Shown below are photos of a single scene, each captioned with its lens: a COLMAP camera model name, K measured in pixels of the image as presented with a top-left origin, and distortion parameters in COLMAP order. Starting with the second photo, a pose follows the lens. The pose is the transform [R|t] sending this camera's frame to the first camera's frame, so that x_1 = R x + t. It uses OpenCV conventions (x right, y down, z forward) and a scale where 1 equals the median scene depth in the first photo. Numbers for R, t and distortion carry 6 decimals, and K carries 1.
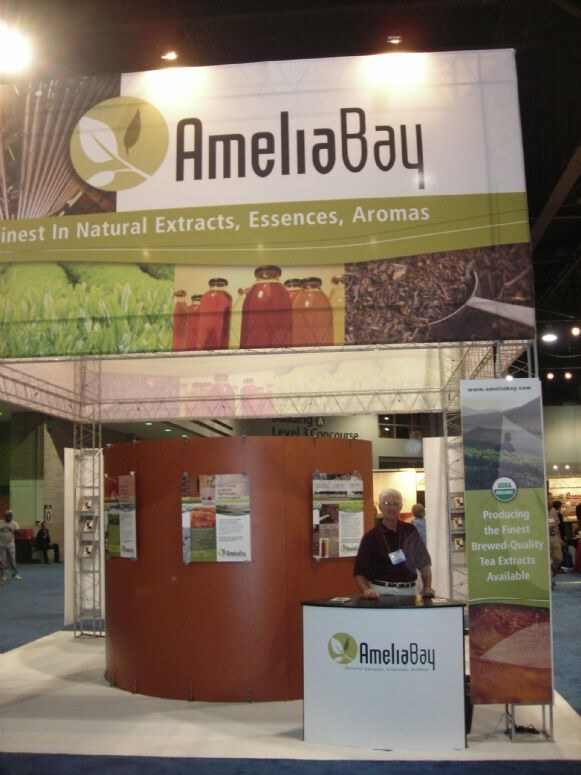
lens RADIAL K [[868.5, 0, 290.5], [0, 868.5, 387.5], [0, 0, 1]] dist [-0.232309, 0.204291]
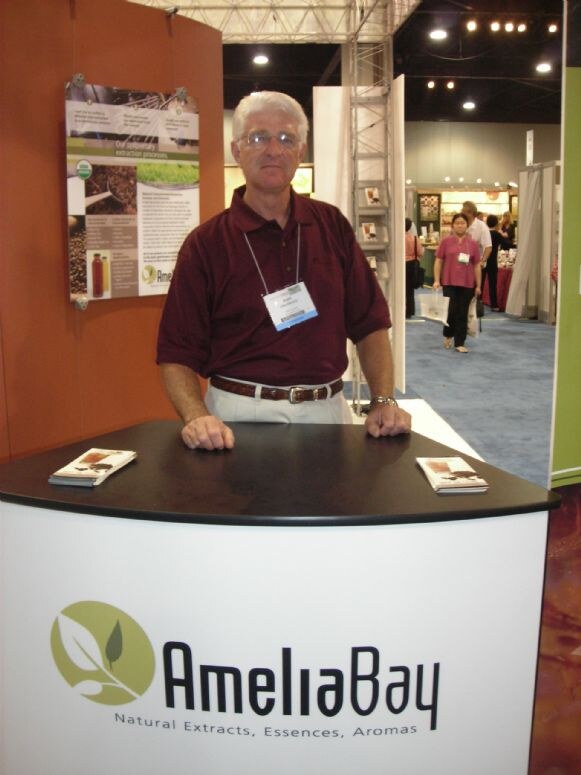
lens RADIAL K [[868.5, 0, 290.5], [0, 868.5, 387.5], [0, 0, 1]] dist [-0.232309, 0.204291]
pose [[0.986972, -0.022400, 0.159324, 0.062482], [-0.028950, 0.949374, 0.312813, 0.108969], [-0.158265, -0.313350, 0.936357, 0.596673]]
